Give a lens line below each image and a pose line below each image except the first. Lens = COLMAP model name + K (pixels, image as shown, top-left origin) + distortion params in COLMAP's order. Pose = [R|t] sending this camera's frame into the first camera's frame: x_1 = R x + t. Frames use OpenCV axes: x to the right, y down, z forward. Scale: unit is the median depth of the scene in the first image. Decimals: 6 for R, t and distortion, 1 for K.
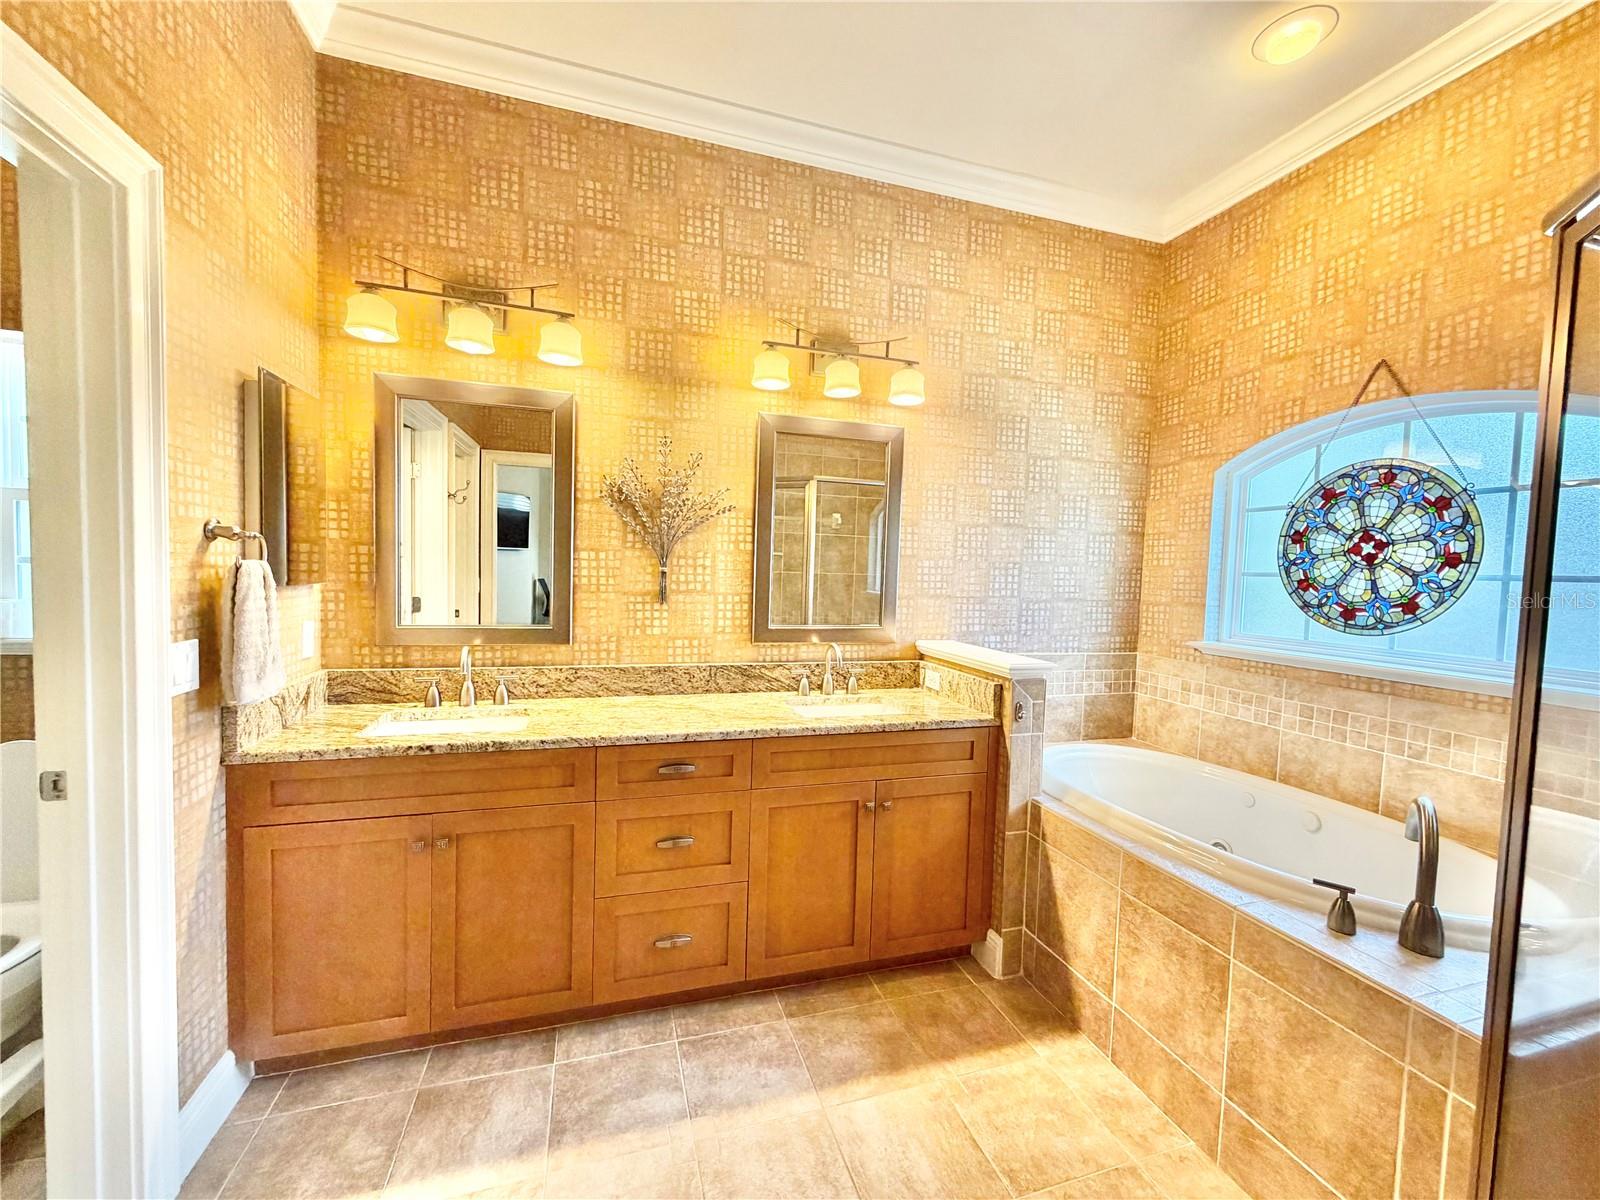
lens RADIAL K [[638.5, 0, 792.3], [0, 638.5, 598.2], [0, 0, 1]] dist [0.000468, 0.000112]
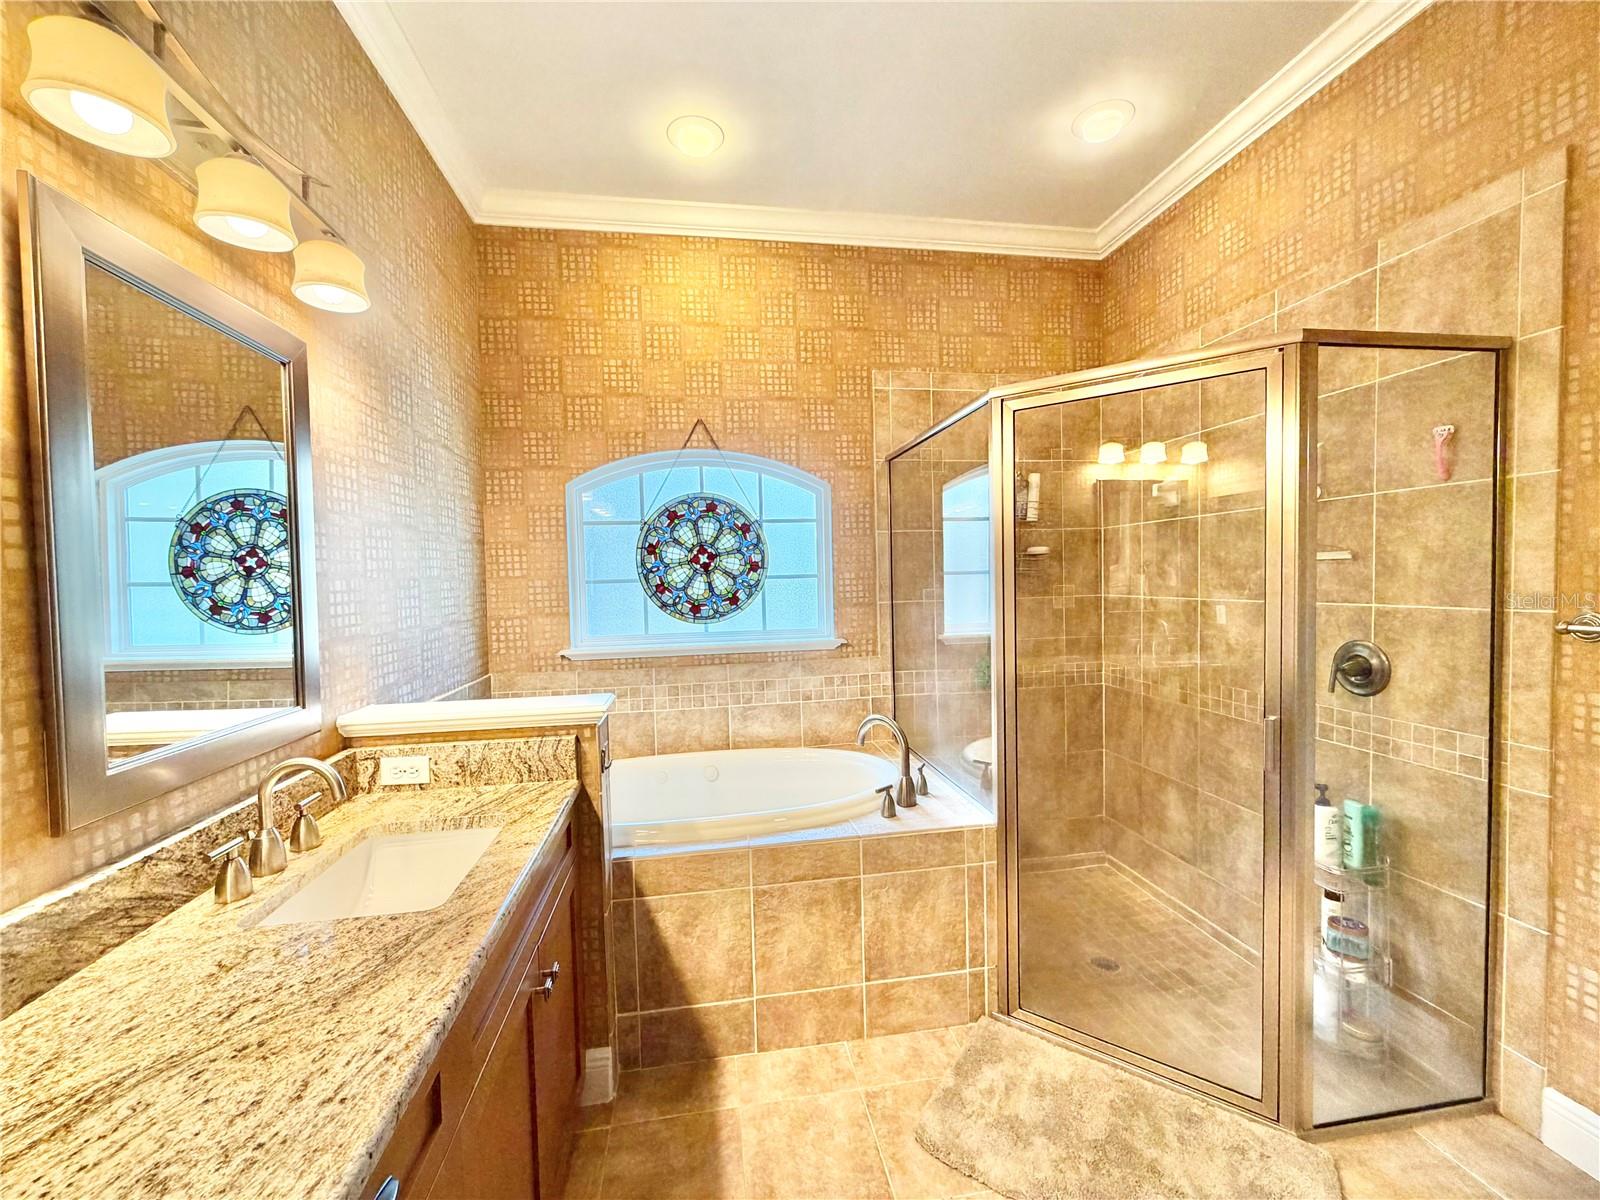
lens RADIAL K [[638.5, 0, 794.7], [0, 638.5, 598.6], [0, 0, 1]] dist [0.000468, 0.000112]
pose [[0.144346, -0.066202, 0.987310, -0.394181], [0.073376, 0.995729, 0.056038, -0.055644], [-0.986803, 0.064356, 0.148587, 0.617793]]
